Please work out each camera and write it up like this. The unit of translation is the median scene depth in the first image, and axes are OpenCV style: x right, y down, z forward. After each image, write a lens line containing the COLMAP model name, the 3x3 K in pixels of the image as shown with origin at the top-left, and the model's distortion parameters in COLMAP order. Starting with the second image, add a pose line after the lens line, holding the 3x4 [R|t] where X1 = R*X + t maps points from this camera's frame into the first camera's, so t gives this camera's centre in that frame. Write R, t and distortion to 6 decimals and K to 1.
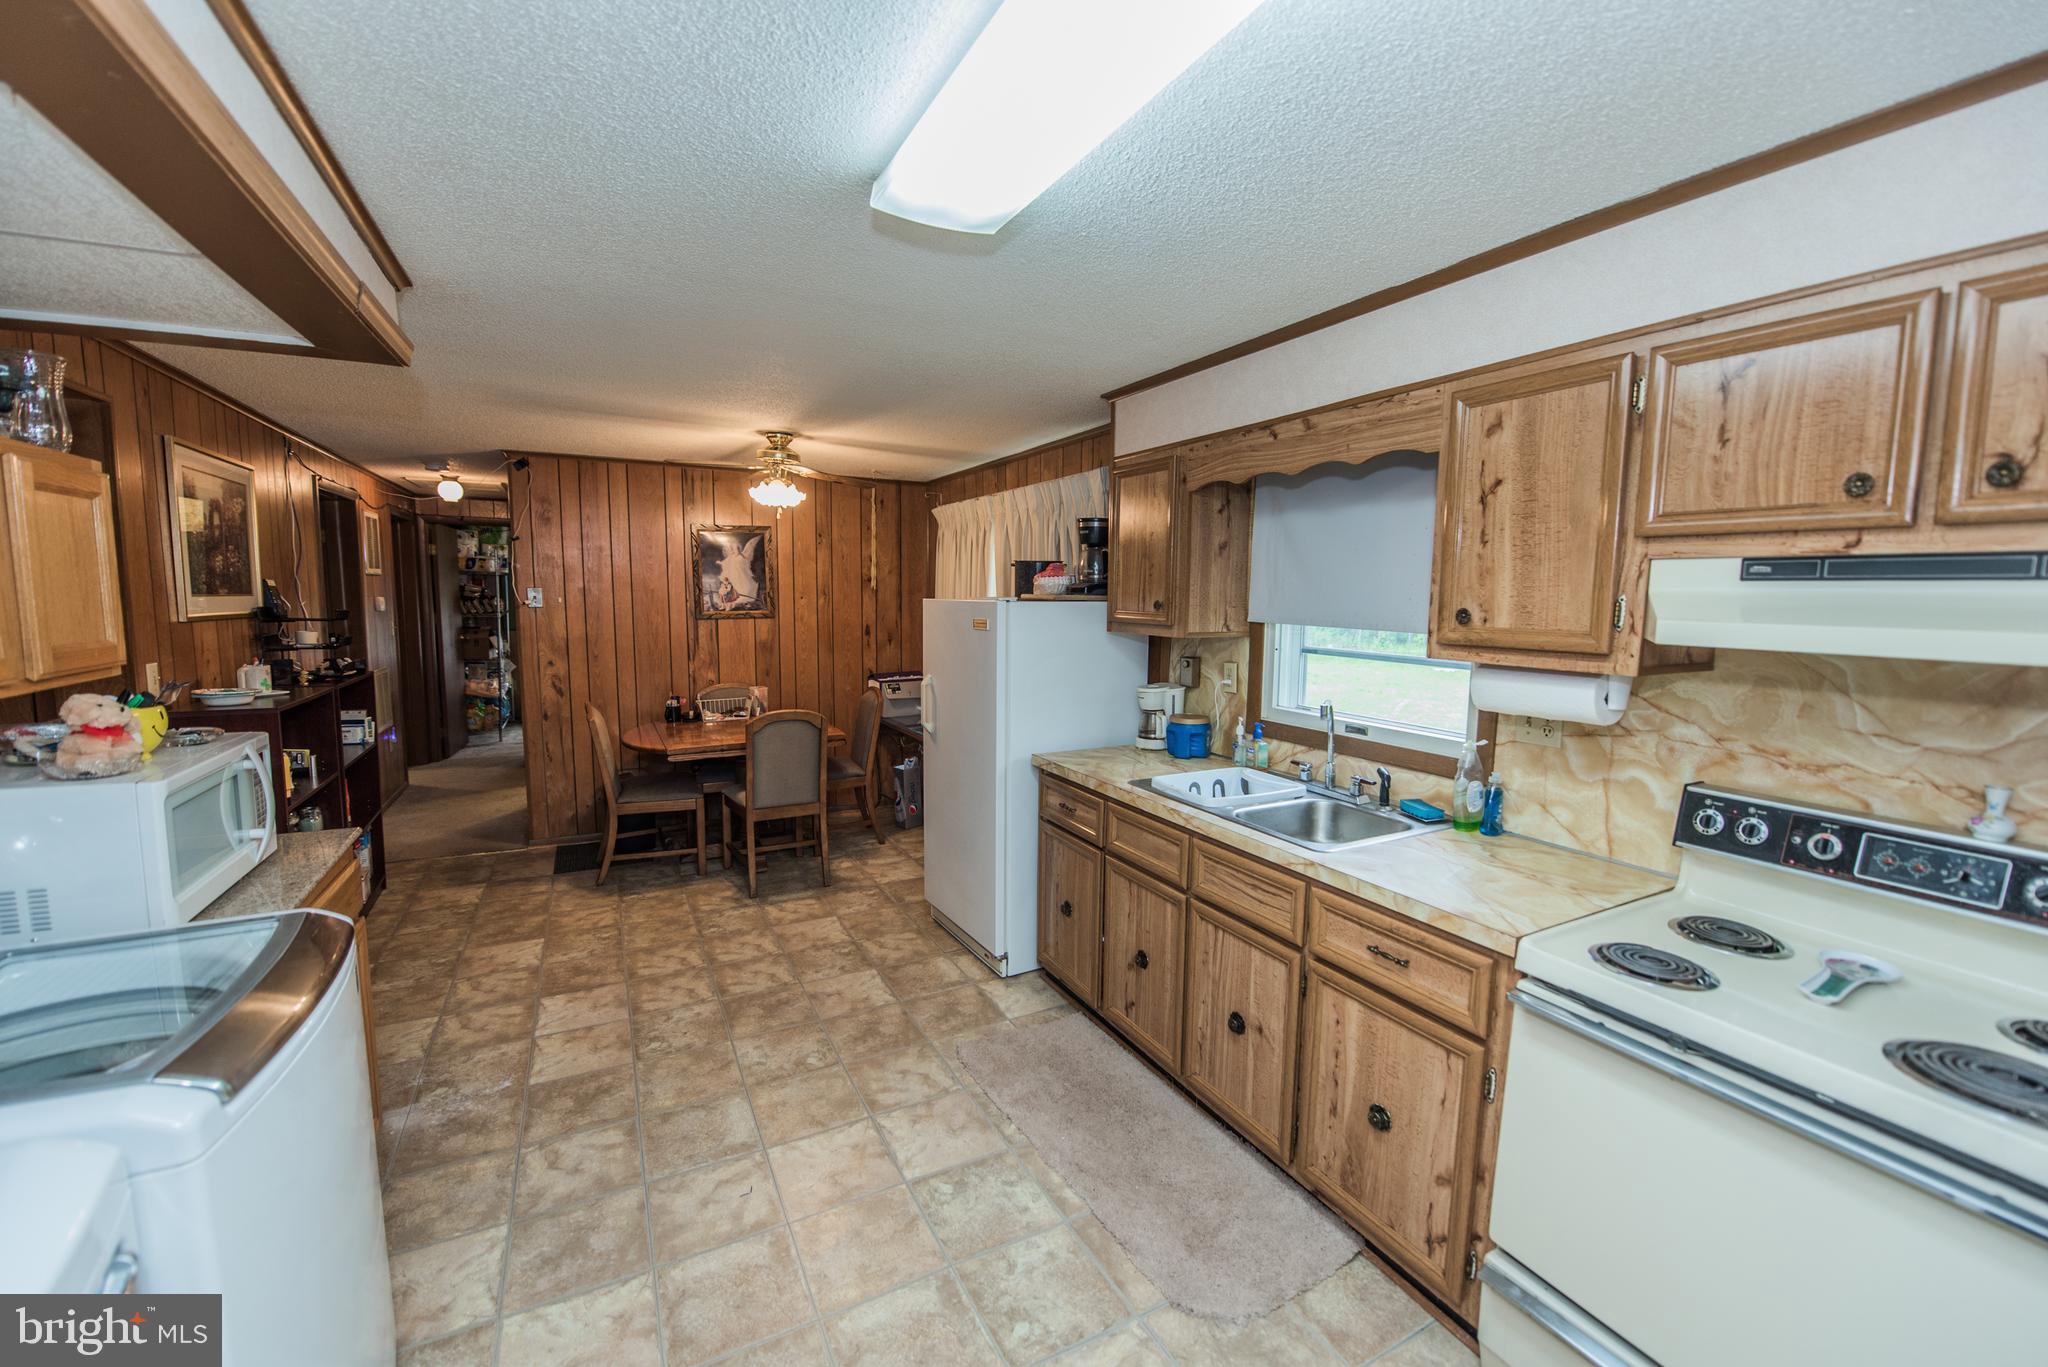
lens RADIAL K [[814.8, 0, 1020.3], [0, 814.8, 683.2], [0, 0, 1]] dist [-0.013415, -0.003817]
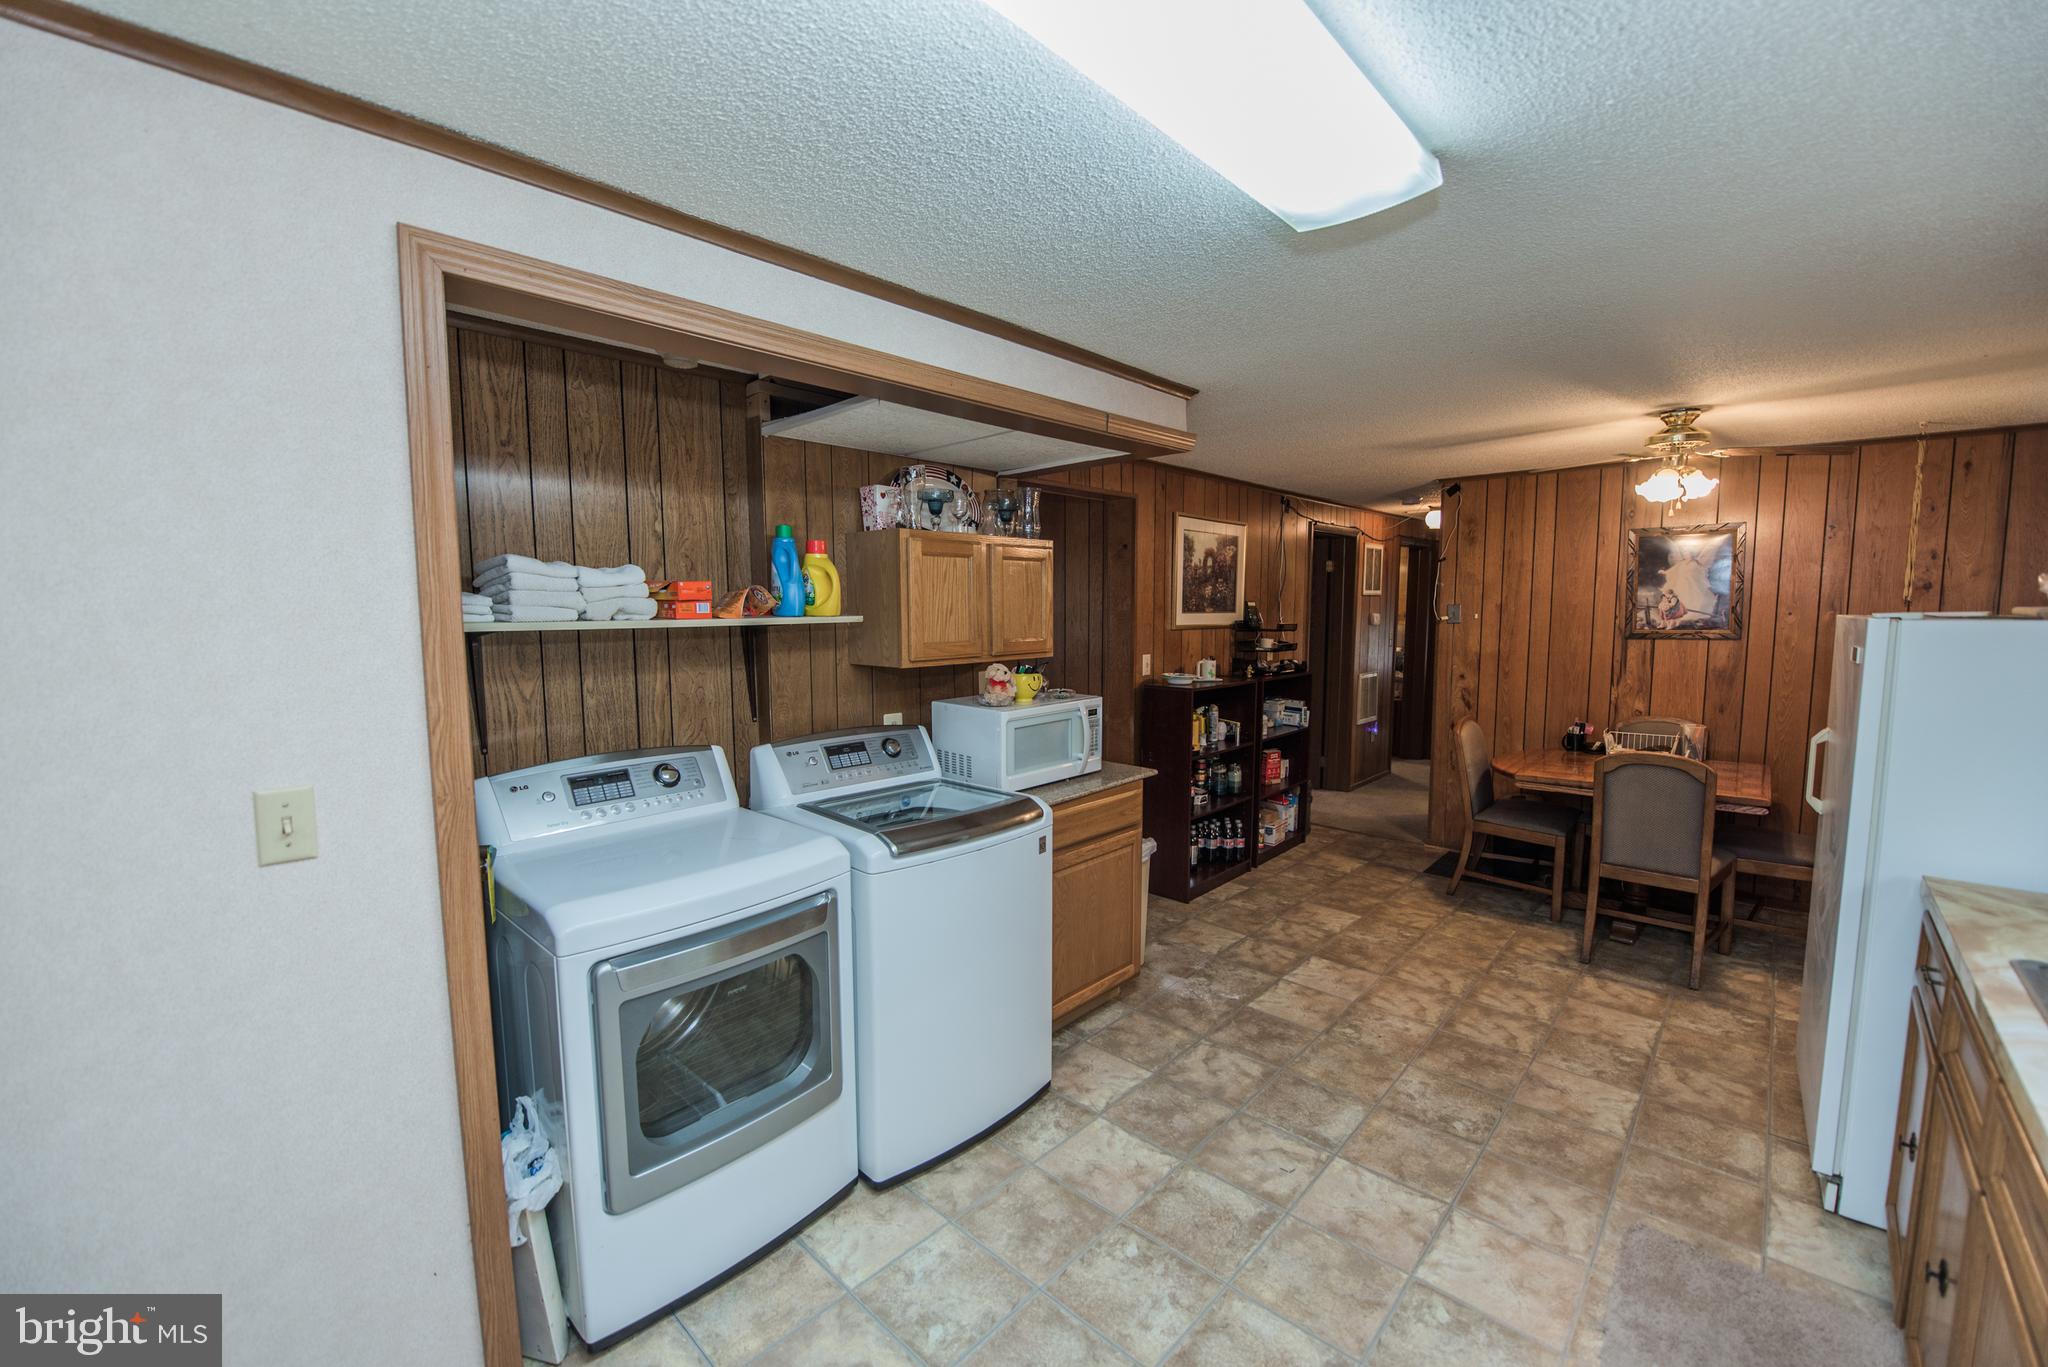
lens RADIAL K [[814.8, 0, 1020.3], [0, 814.8, 683.2], [0, 0, 1]] dist [-0.013415, -0.003817]
pose [[0.326904, 0.075832, -0.942010, 0.331576], [-0.094786, 0.994380, 0.047154, -0.017151], [0.940292, 0.073875, 0.332255, 0.175069]]
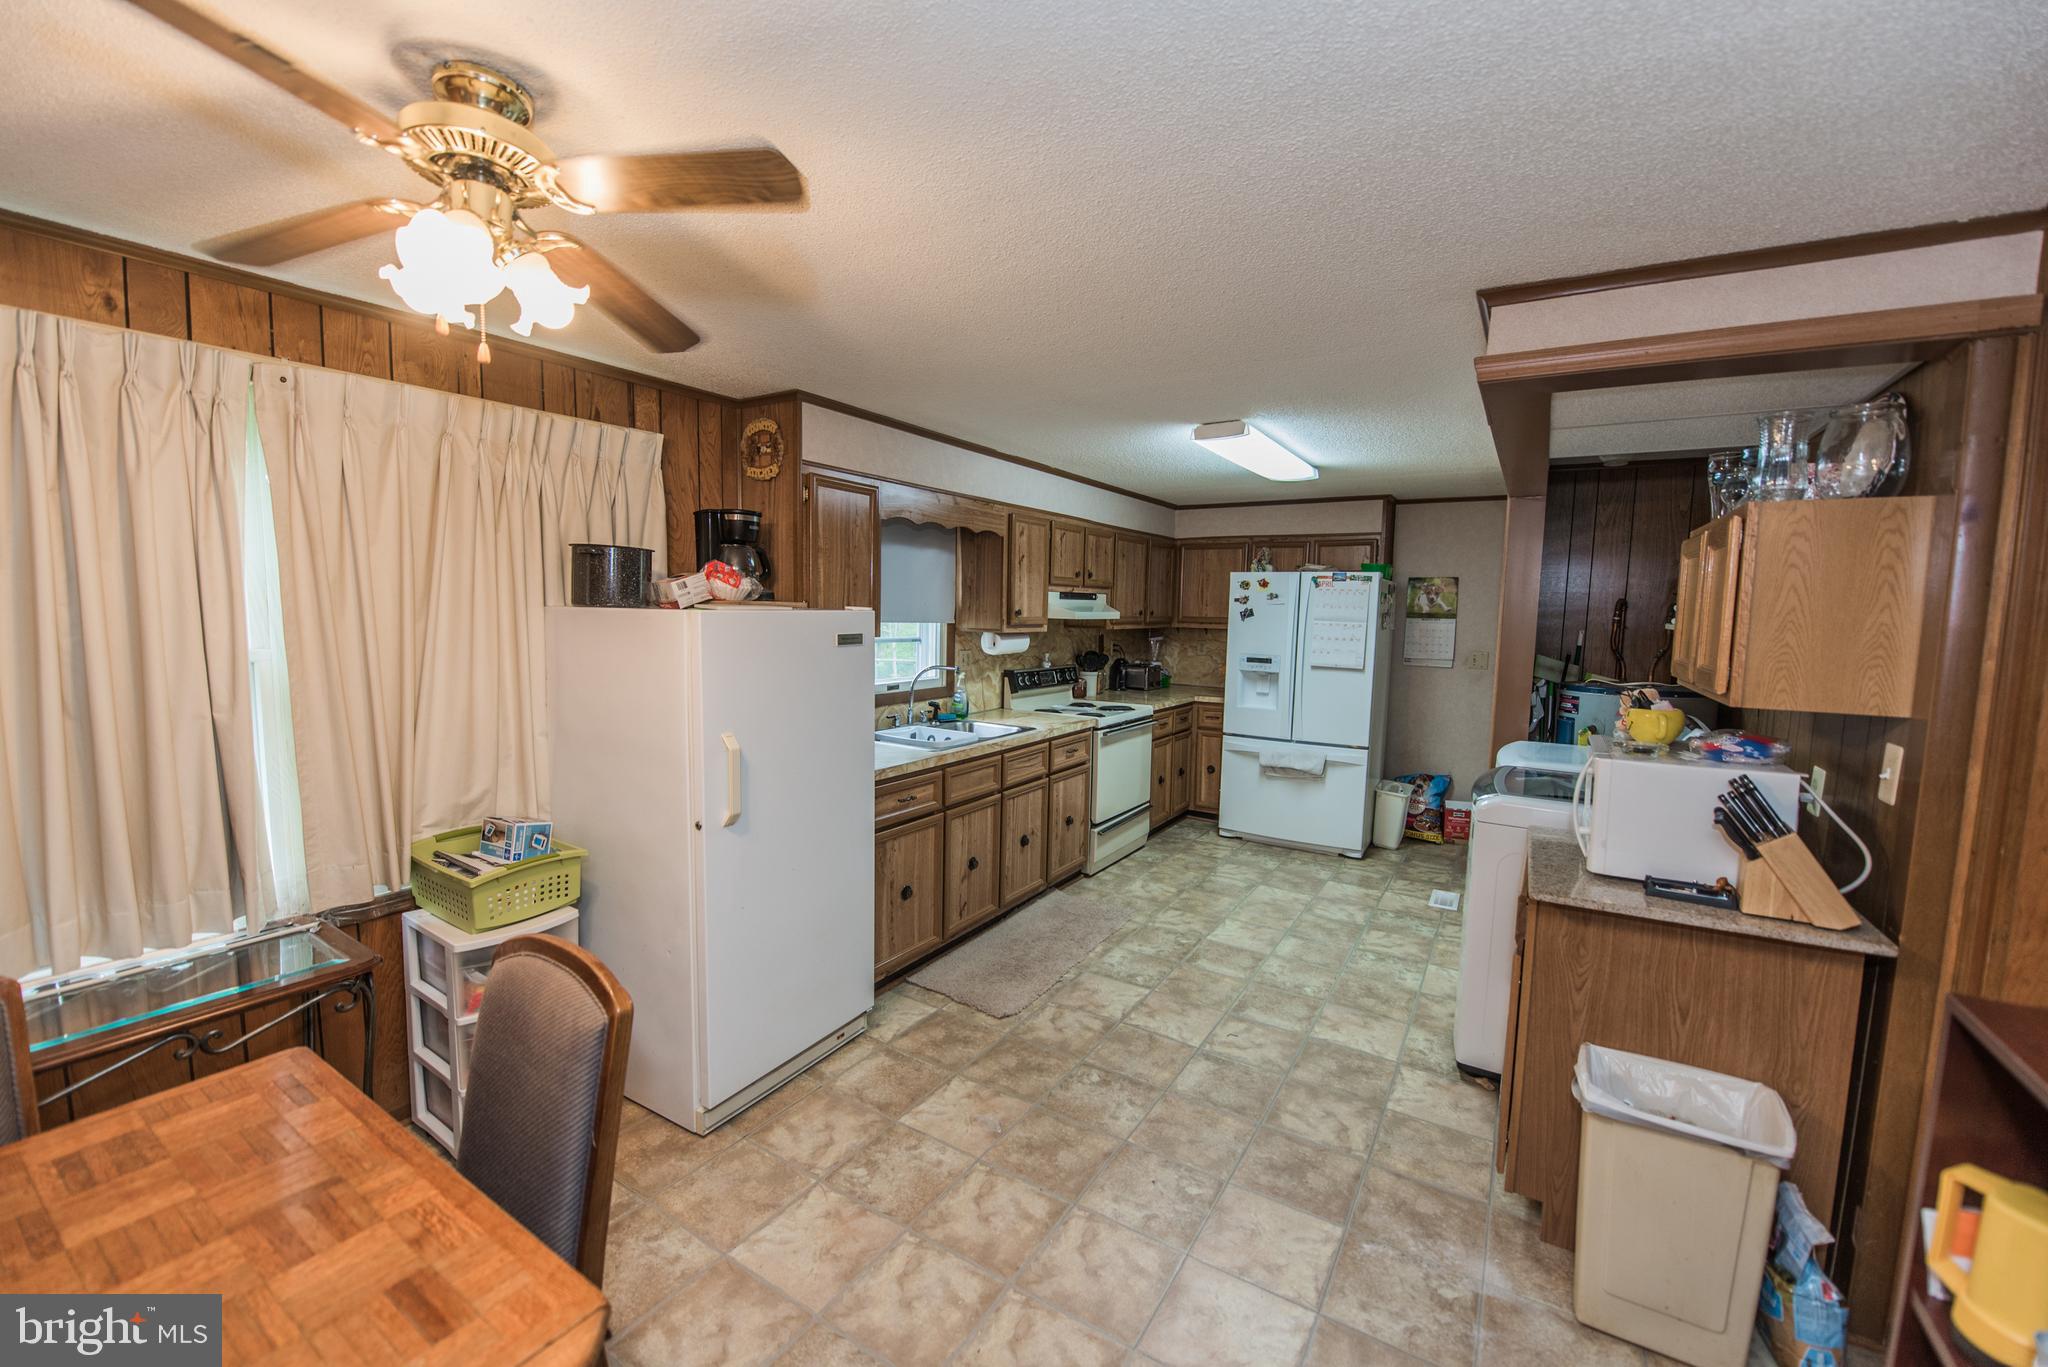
lens RADIAL K [[814.8, 0, 1020.3], [0, 814.8, 683.2], [0, 0, 1]] dist [-0.013415, -0.003817]
pose [[-0.502202, -0.104310, 0.858436, -0.857730], [0.069940, 0.984547, 0.160551, -0.150511], [-0.861917, 0.140668, -0.487146, 1.264453]]
